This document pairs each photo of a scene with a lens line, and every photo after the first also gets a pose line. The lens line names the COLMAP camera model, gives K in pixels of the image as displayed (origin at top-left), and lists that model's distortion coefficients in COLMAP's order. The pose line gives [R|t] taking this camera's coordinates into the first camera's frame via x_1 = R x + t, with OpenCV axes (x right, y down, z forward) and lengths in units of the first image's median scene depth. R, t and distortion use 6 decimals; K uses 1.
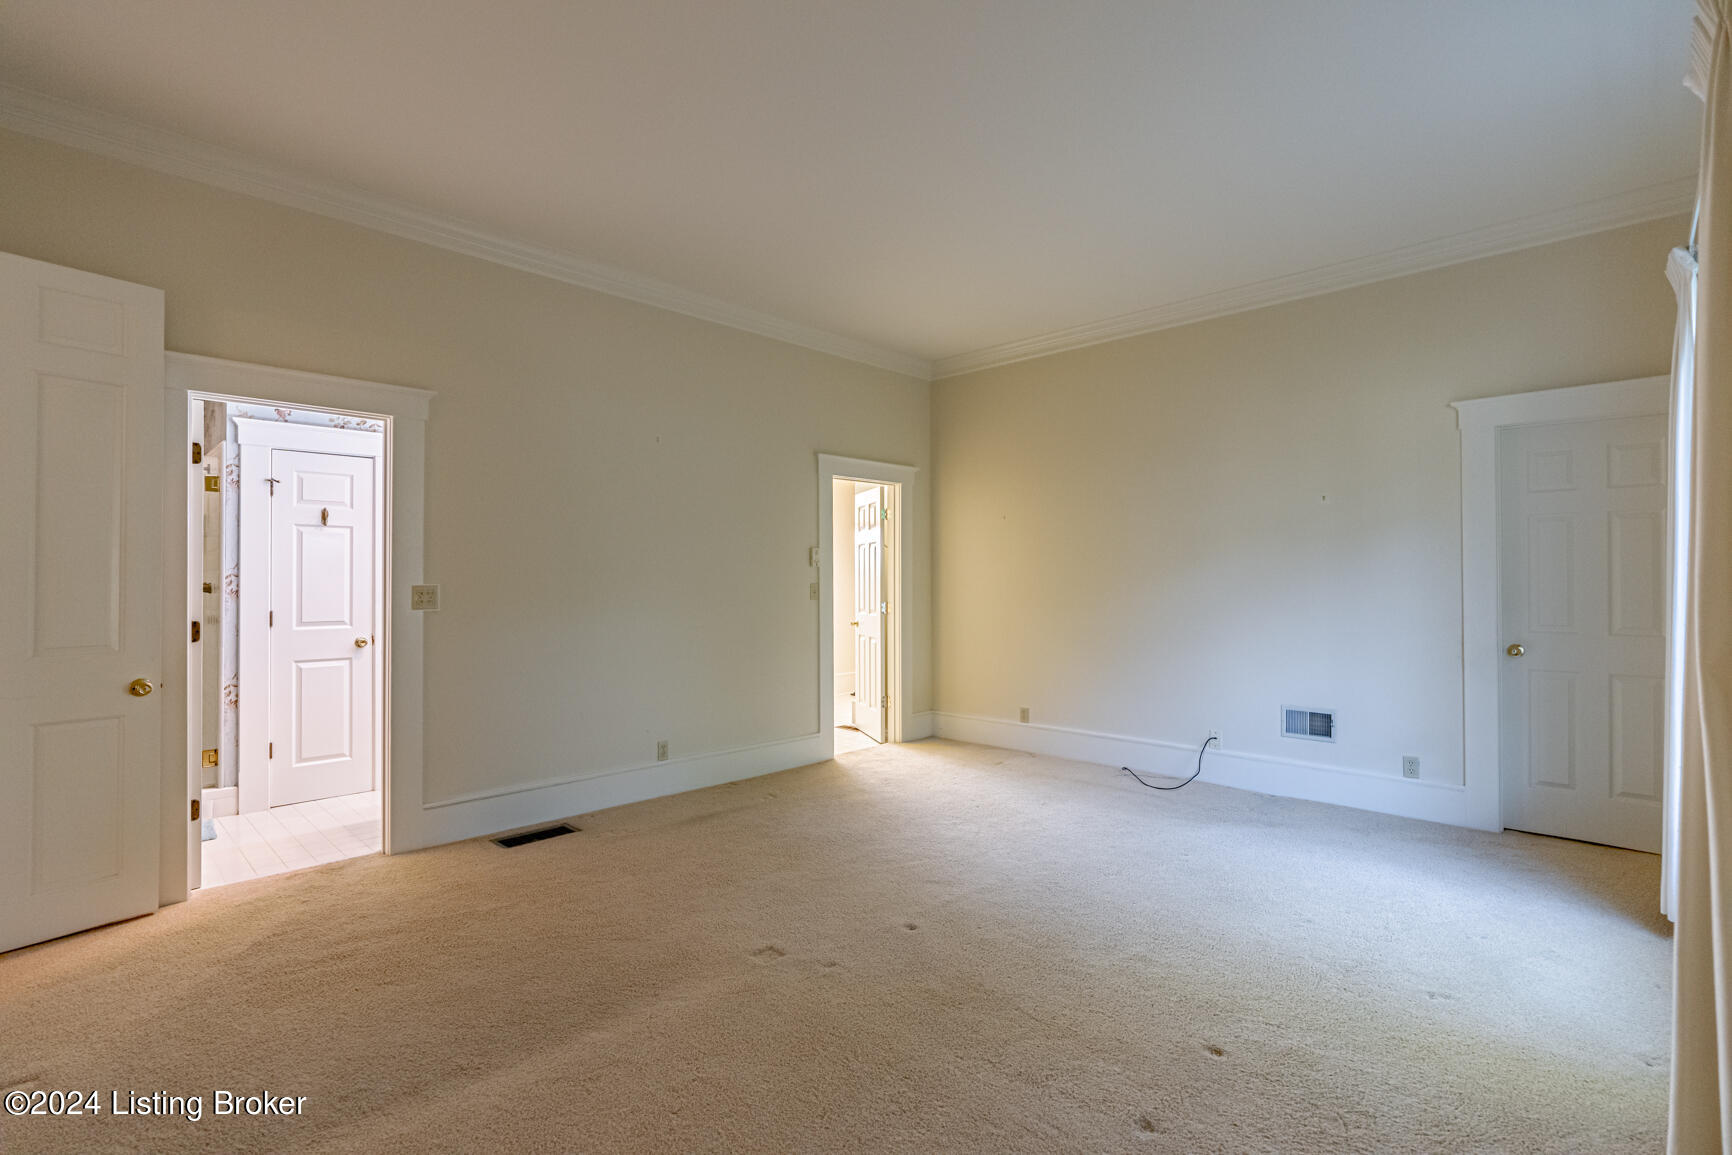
lens RADIAL K [[804.7, 0, 881.2], [0, 804.7, 578.9], [0, 0, 1]] dist [0.000705, 0.000268]
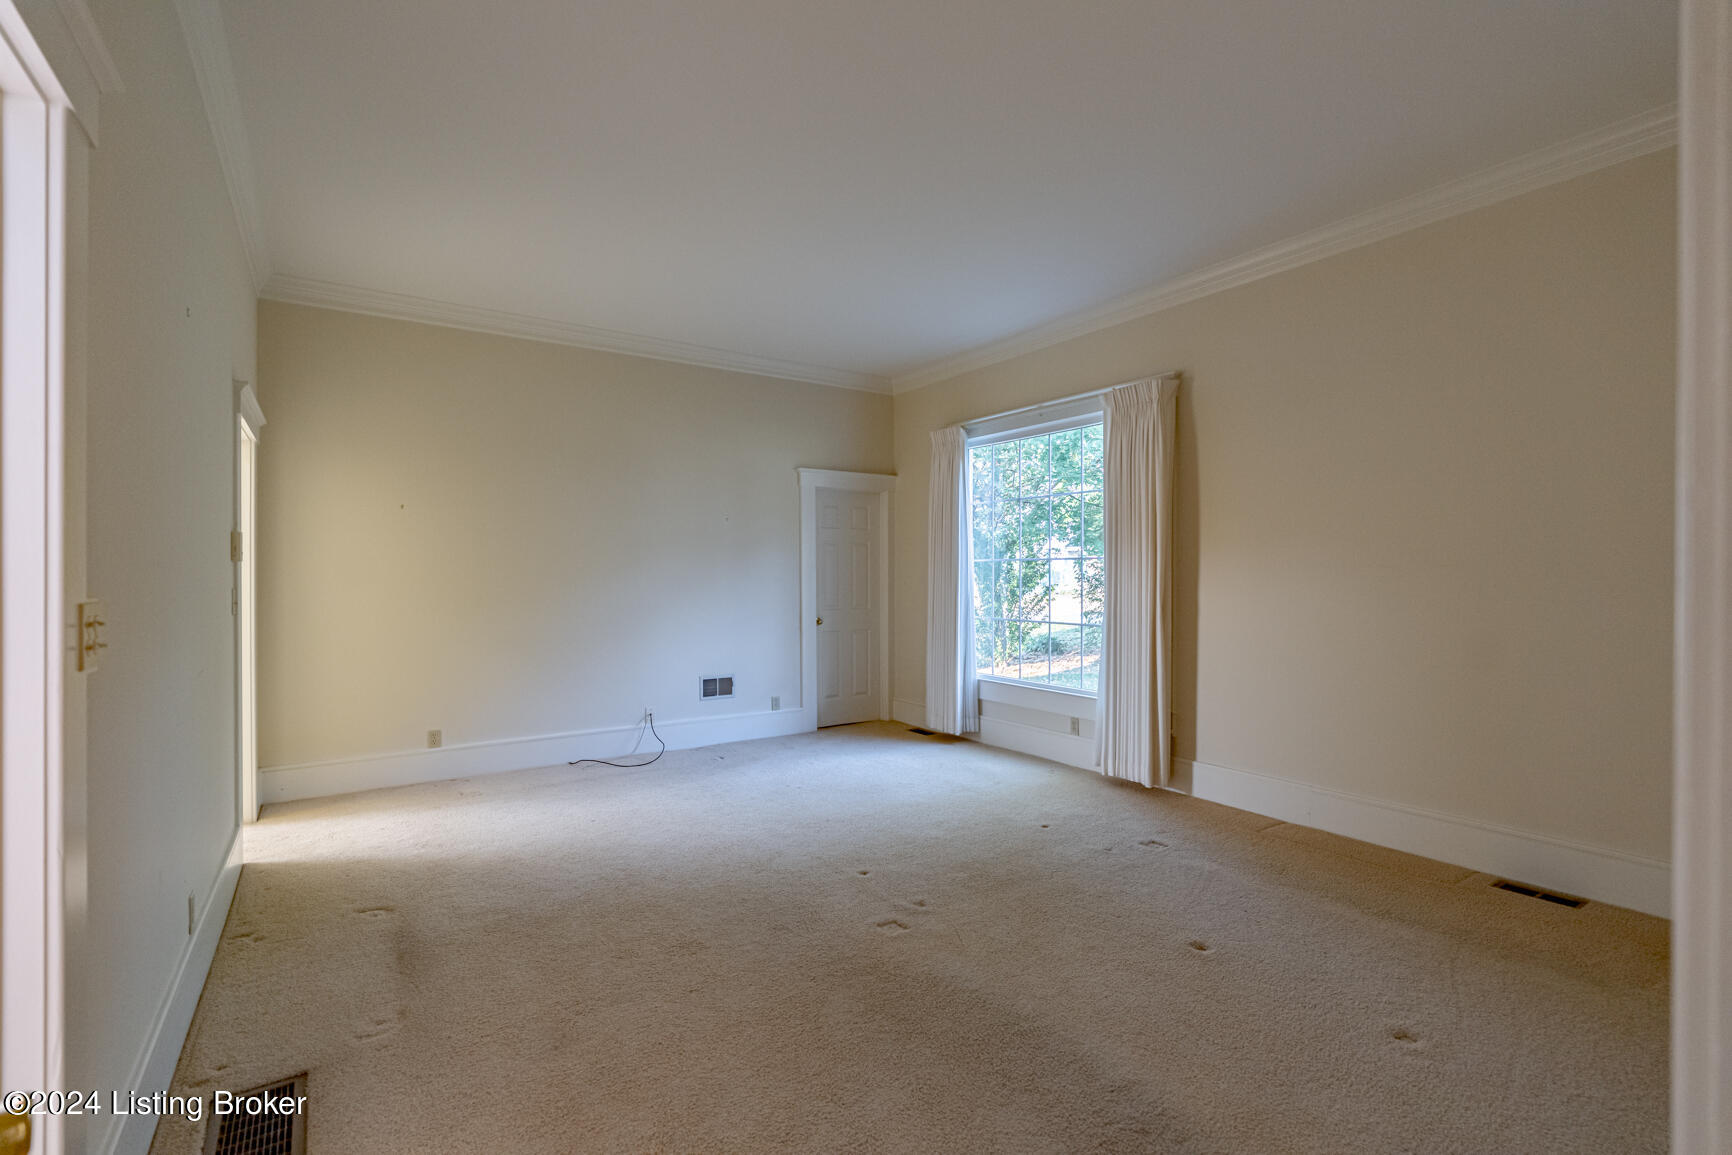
lens RADIAL K [[804.7, 0, 880.4], [0, 804.7, 574.2], [0, 0, 1]] dist [0.000705, 0.000268]
pose [[0.206040, -0.002118, 0.978541, -0.776849], [-0.000913, 0.999997, 0.002357, -0.013121], [-0.978543, -0.001379, 0.206037, 0.489197]]
